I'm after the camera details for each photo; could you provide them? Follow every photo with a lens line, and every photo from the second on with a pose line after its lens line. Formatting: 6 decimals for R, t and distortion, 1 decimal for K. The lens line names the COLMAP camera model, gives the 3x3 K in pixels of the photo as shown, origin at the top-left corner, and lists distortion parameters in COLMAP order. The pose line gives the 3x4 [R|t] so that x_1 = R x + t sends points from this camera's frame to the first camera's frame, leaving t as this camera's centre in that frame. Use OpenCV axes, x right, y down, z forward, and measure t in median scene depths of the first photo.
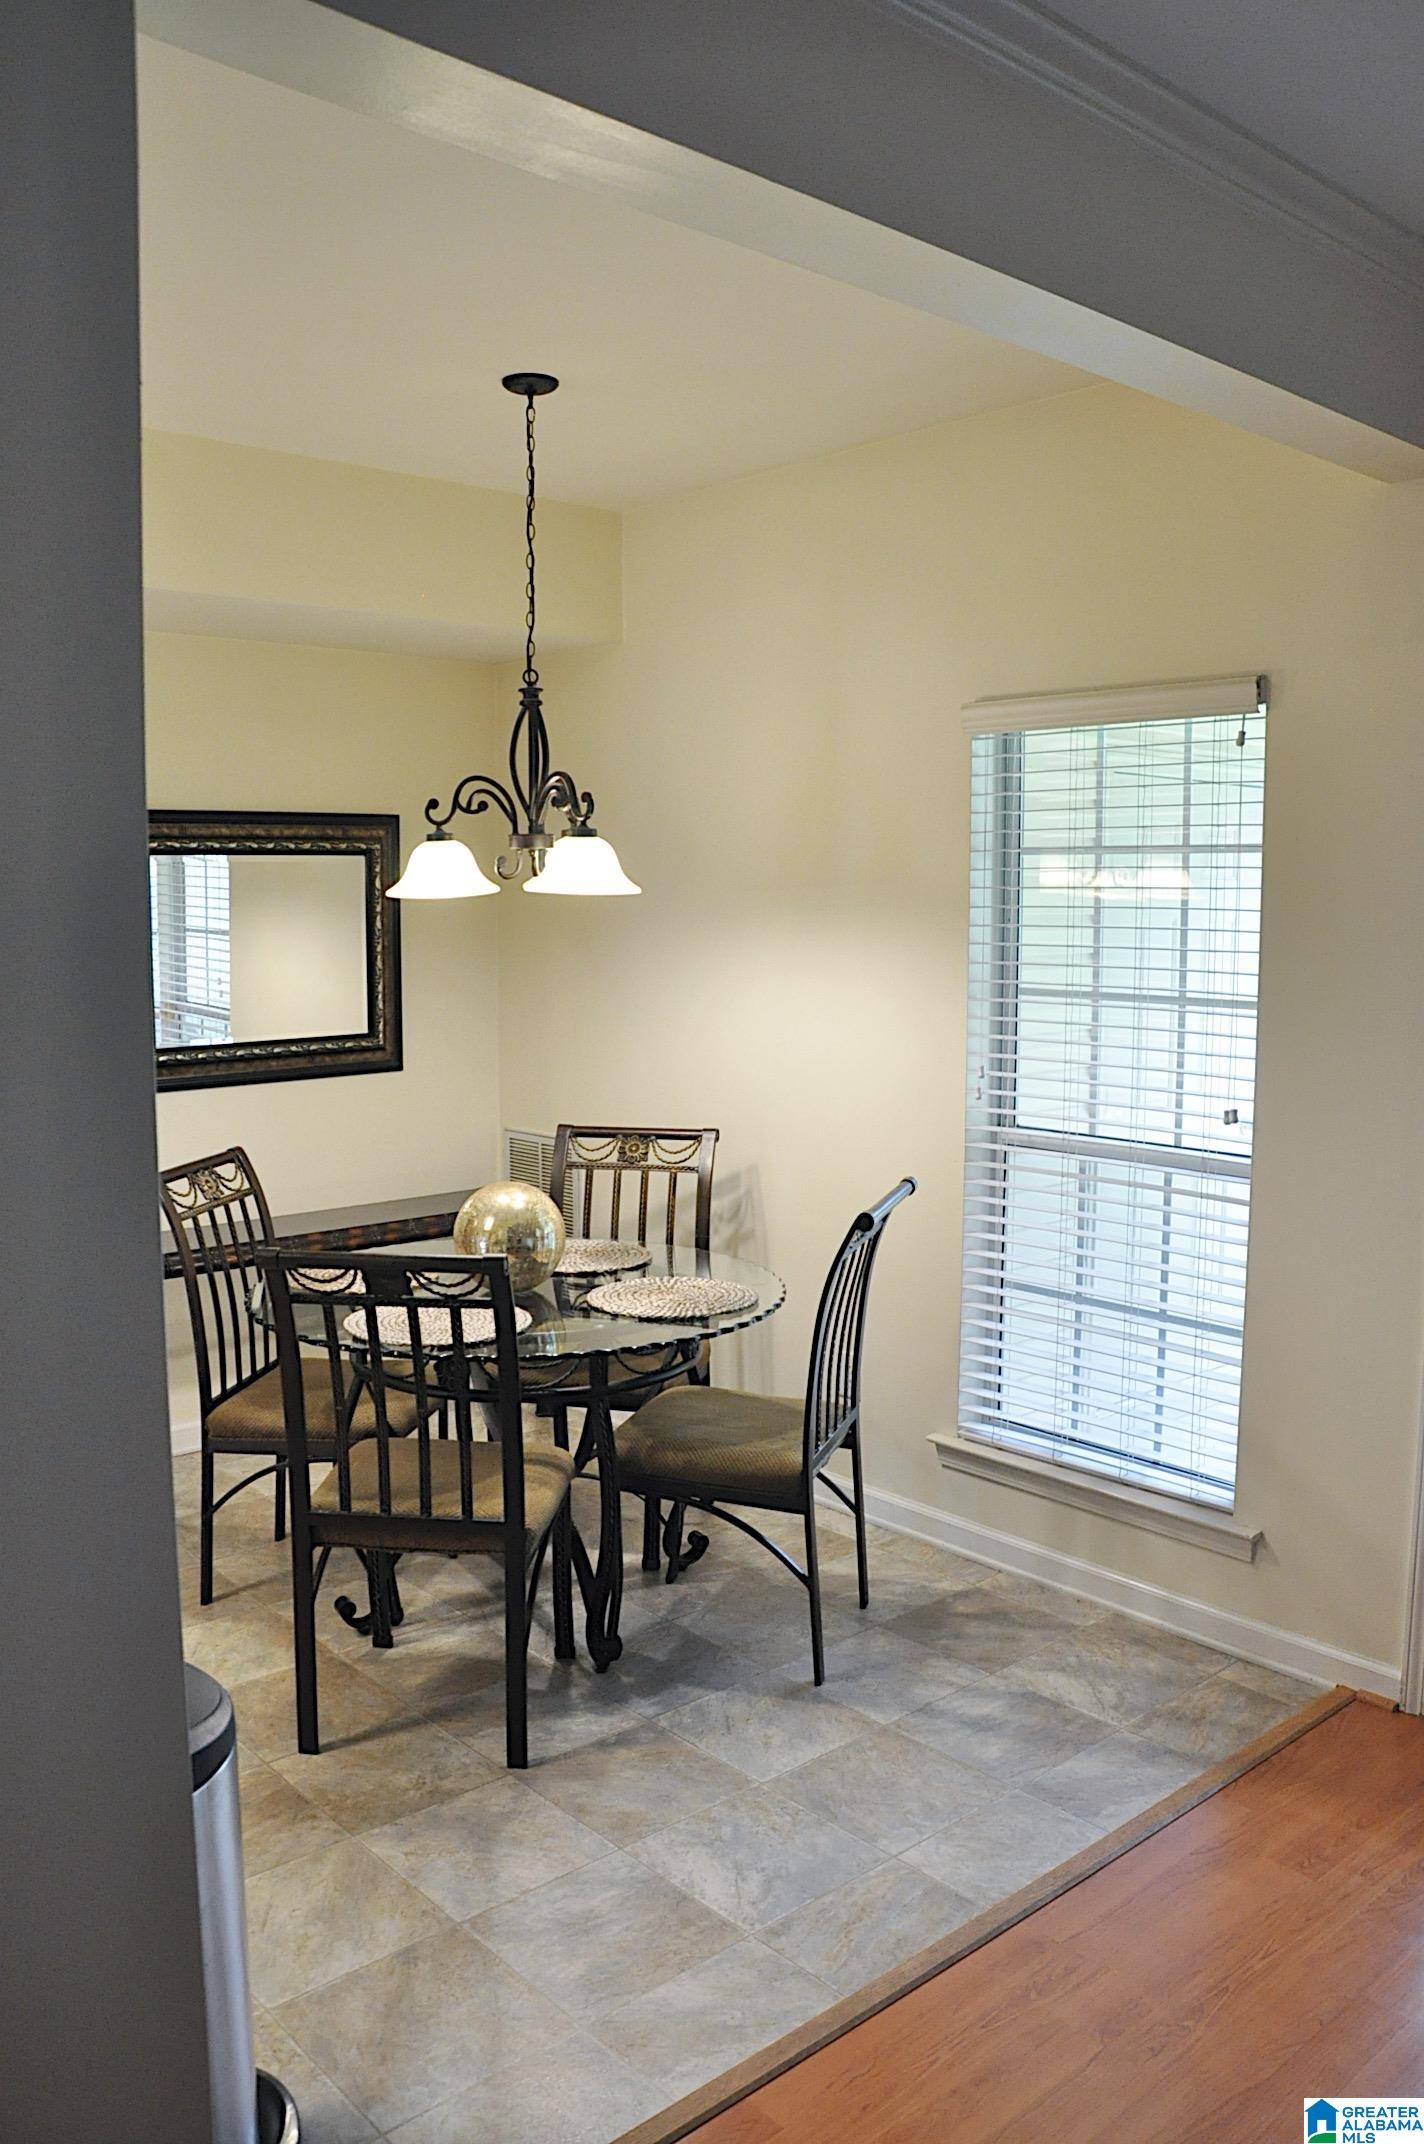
lens RADIAL K [[1769.7, 0, 716.1], [0, 1769.7, 1082.8], [0, 0, 1]] dist [-0.149596, 0.158230]
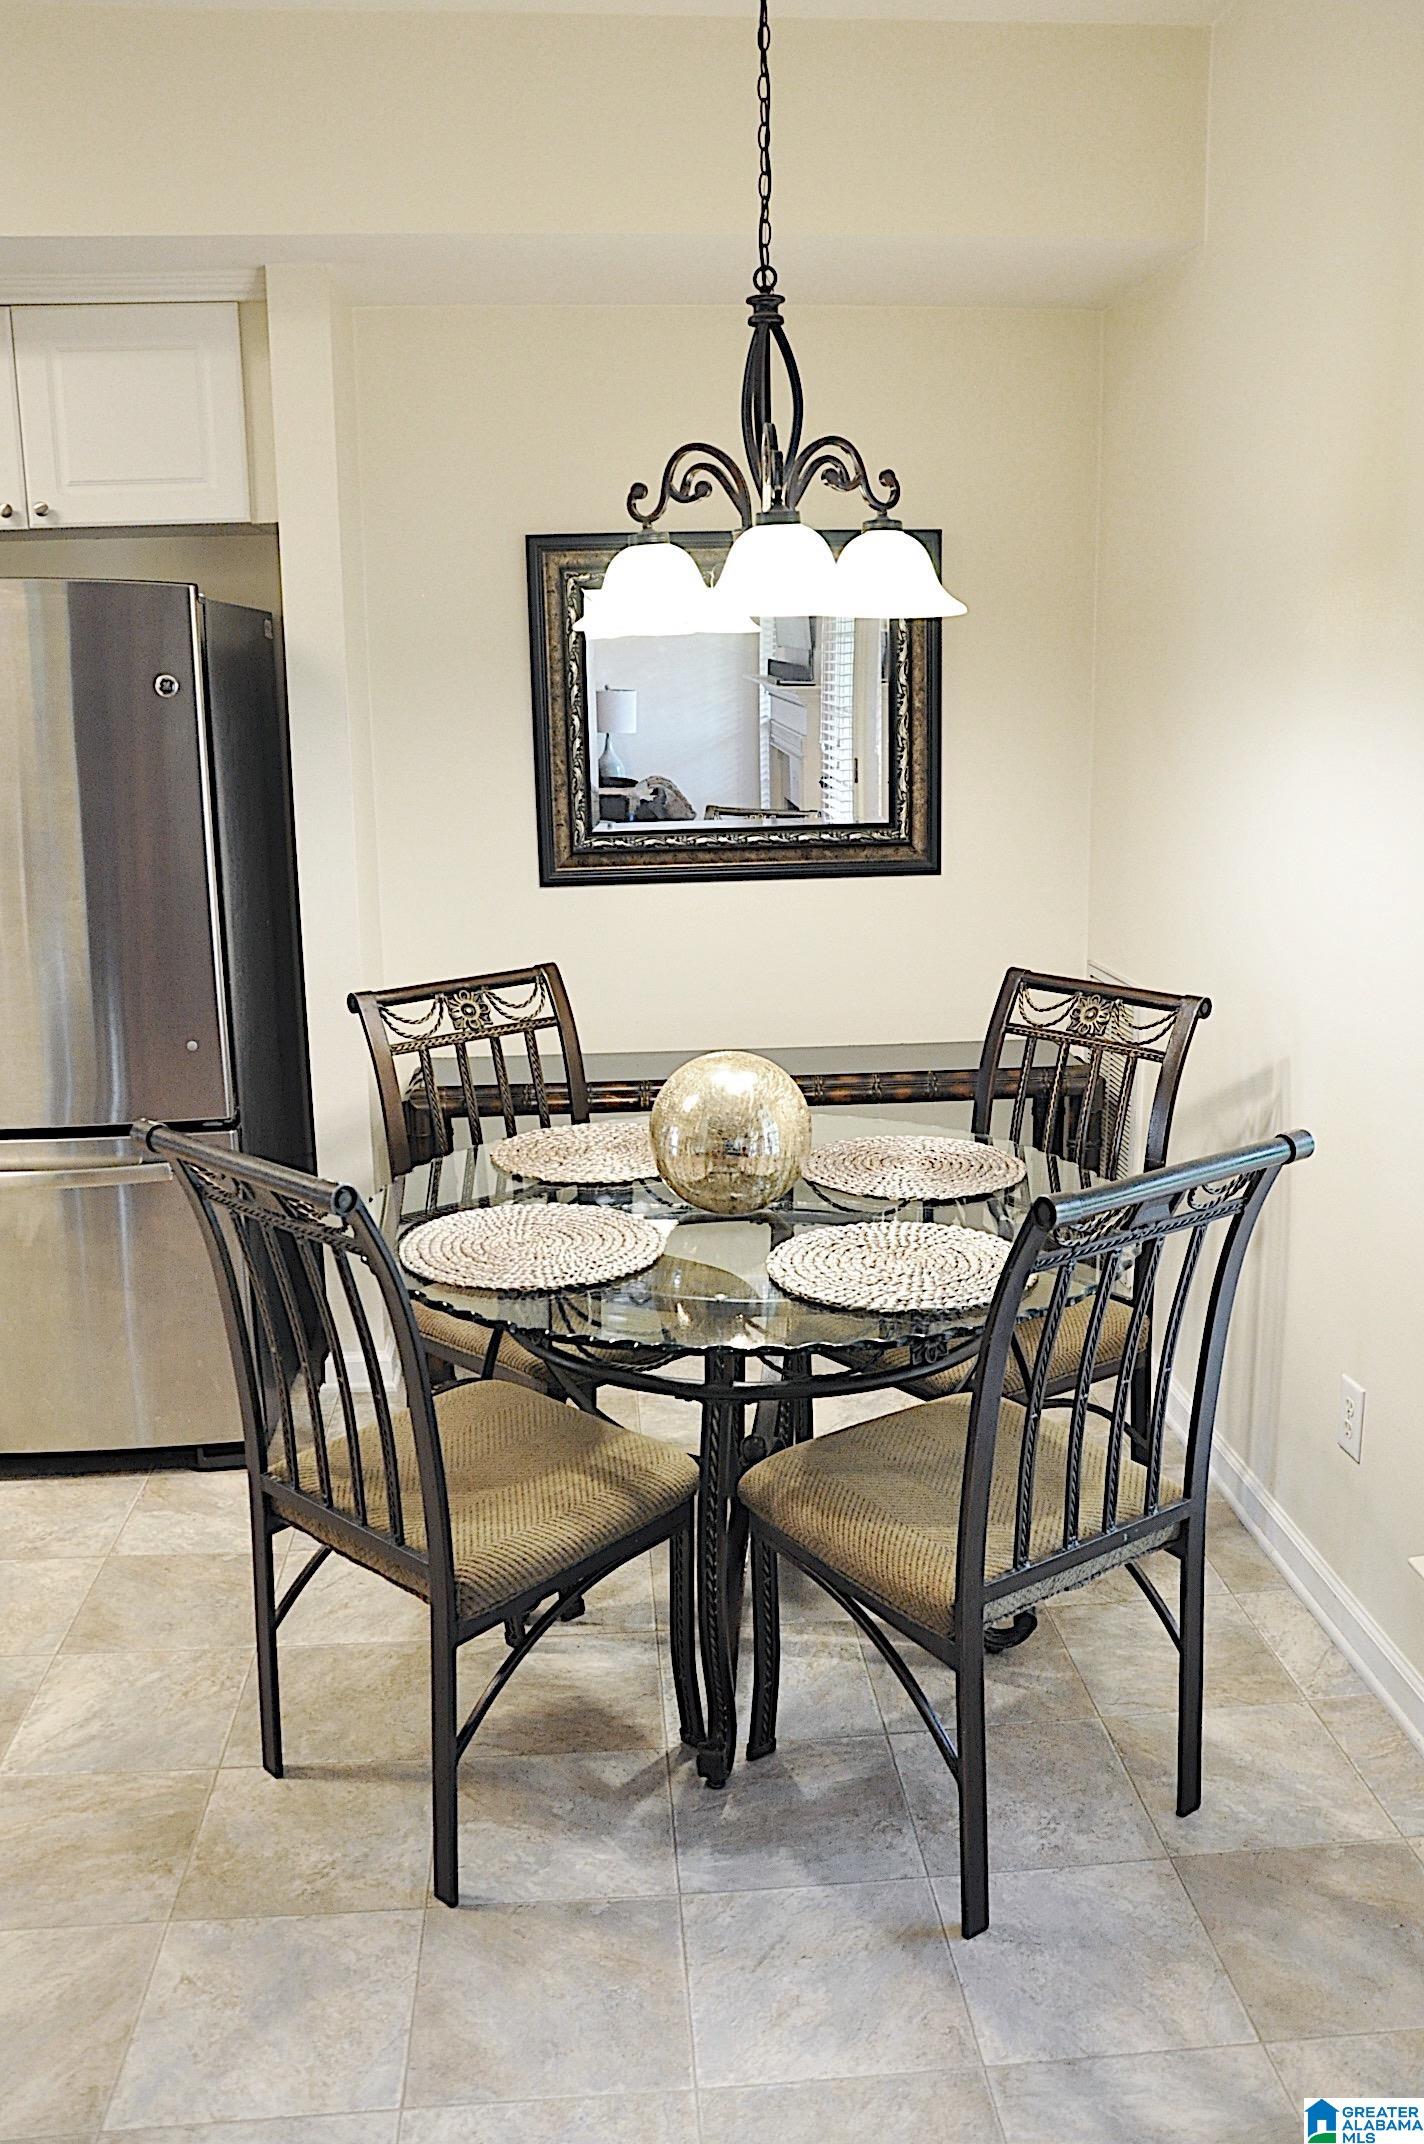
lens RADIAL K [[1769.7, 0, 716.1], [0, 1769.7, 1082.8], [0, 0, 1]] dist [-0.149596, 0.158230]
pose [[0.789201, 0.128275, -0.600589, 0.295967], [-0.051465, 0.988317, 0.143460, -0.030686], [0.611974, -0.082309, 0.786583, 0.469194]]
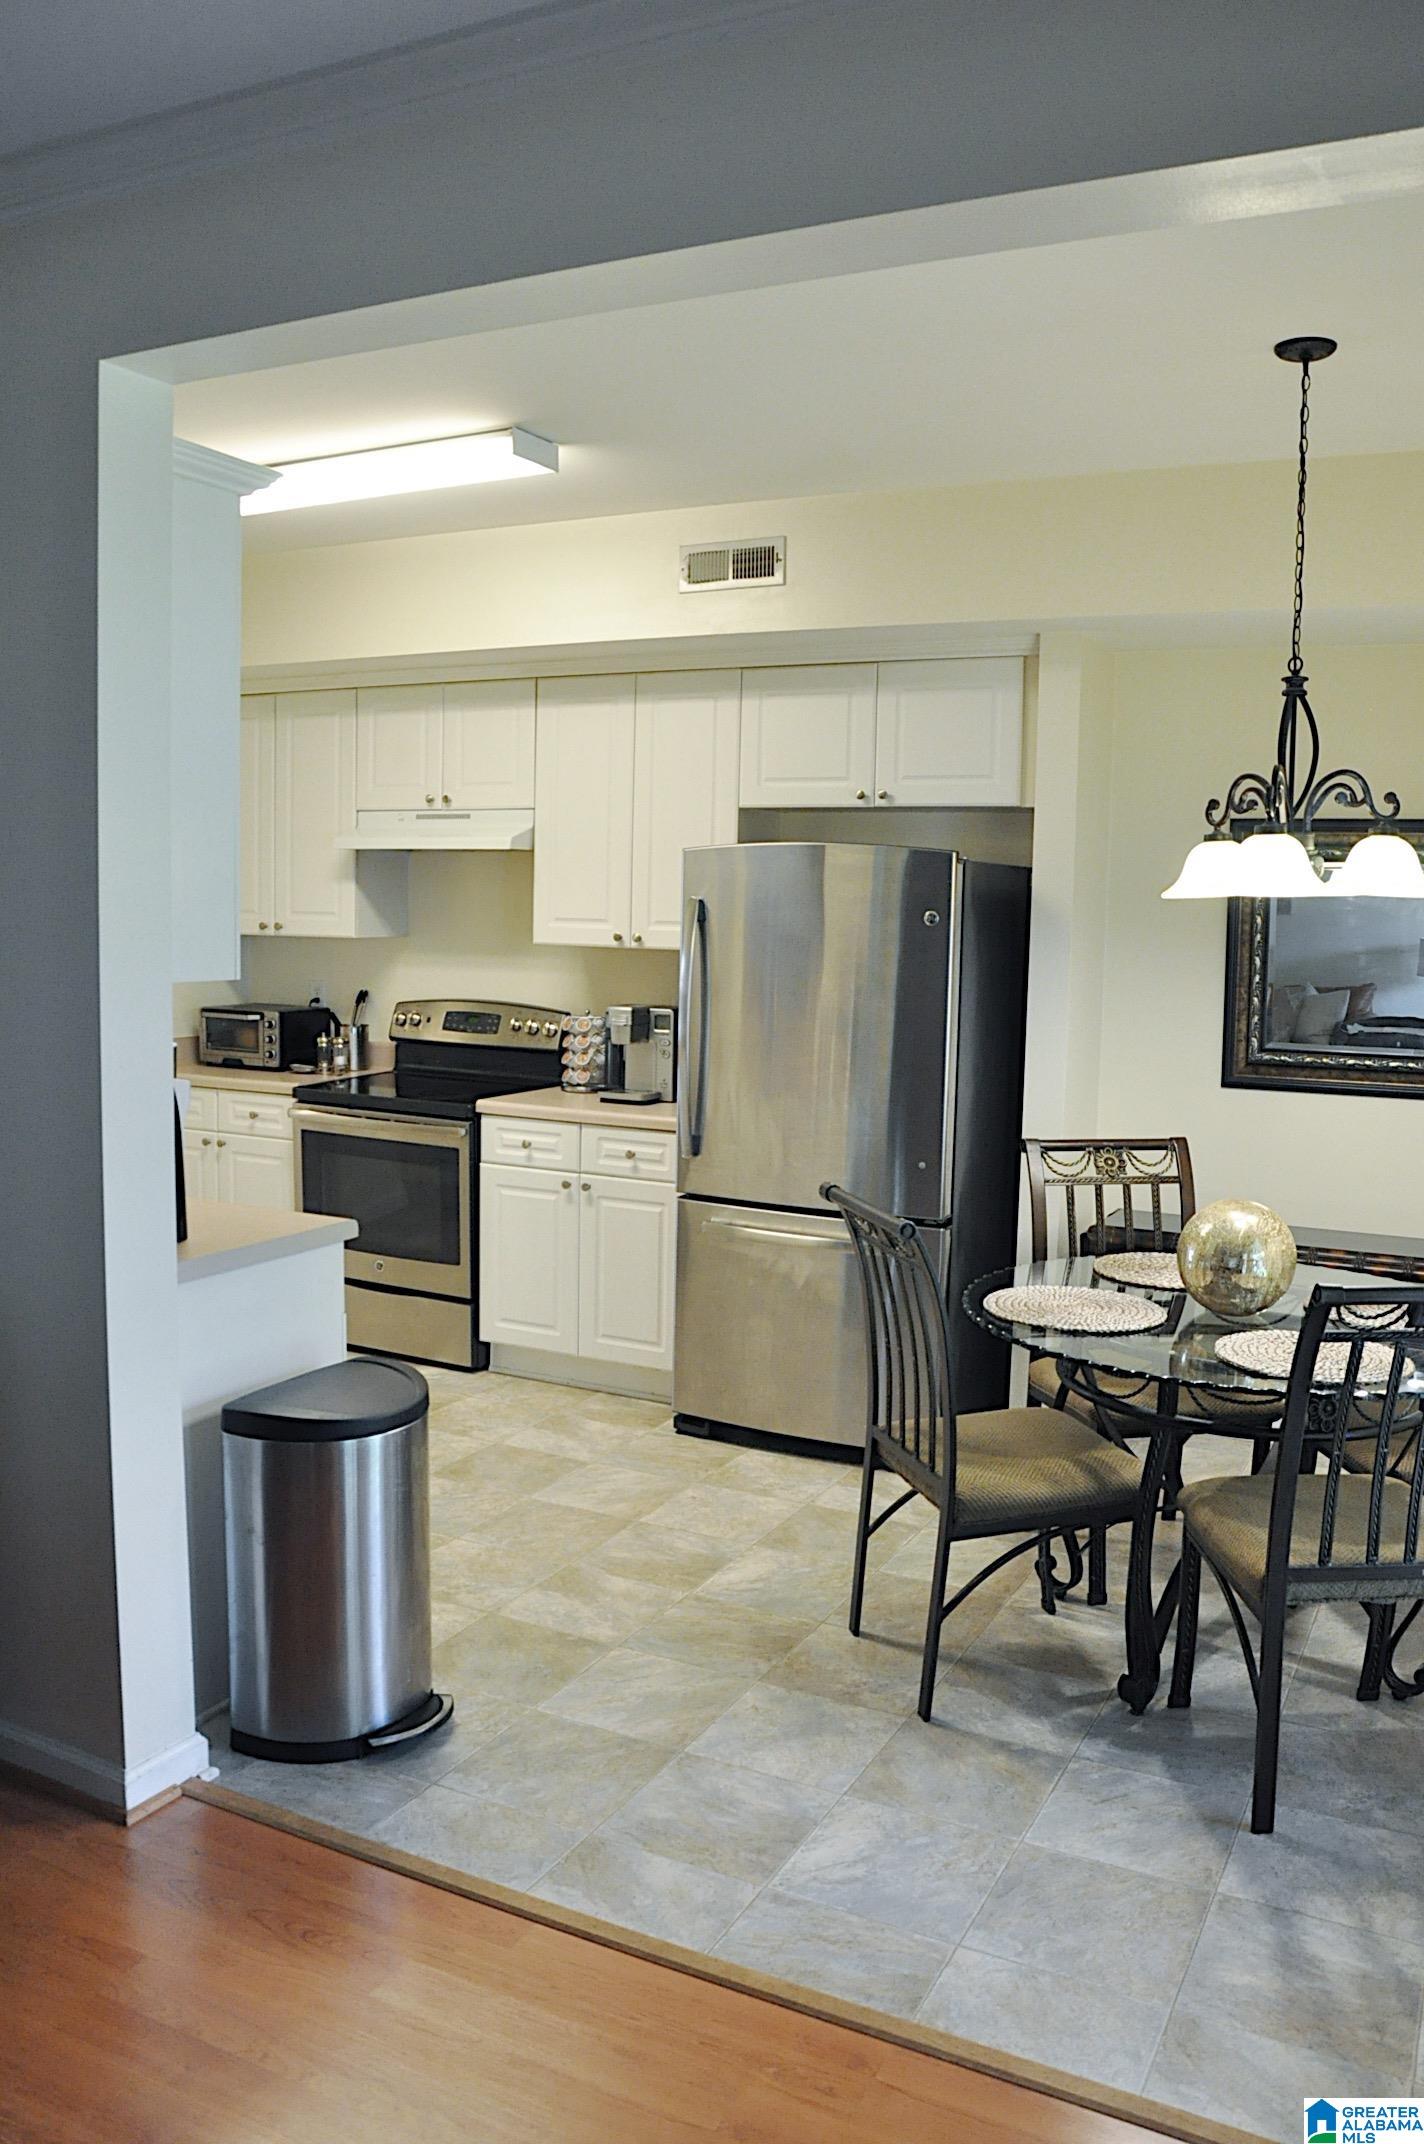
lens RADIAL K [[1726.9, 0, 652.8], [0, 1726.9, 1066.5], [0, 0, 1]] dist [-0.165610, 0.142423]
pose [[0.320463, 0.098861, -0.942088, 0.647078], [-0.120792, 0.990685, 0.062872, -0.034704], [0.939528, 0.093649, 0.329419, 0.404402]]
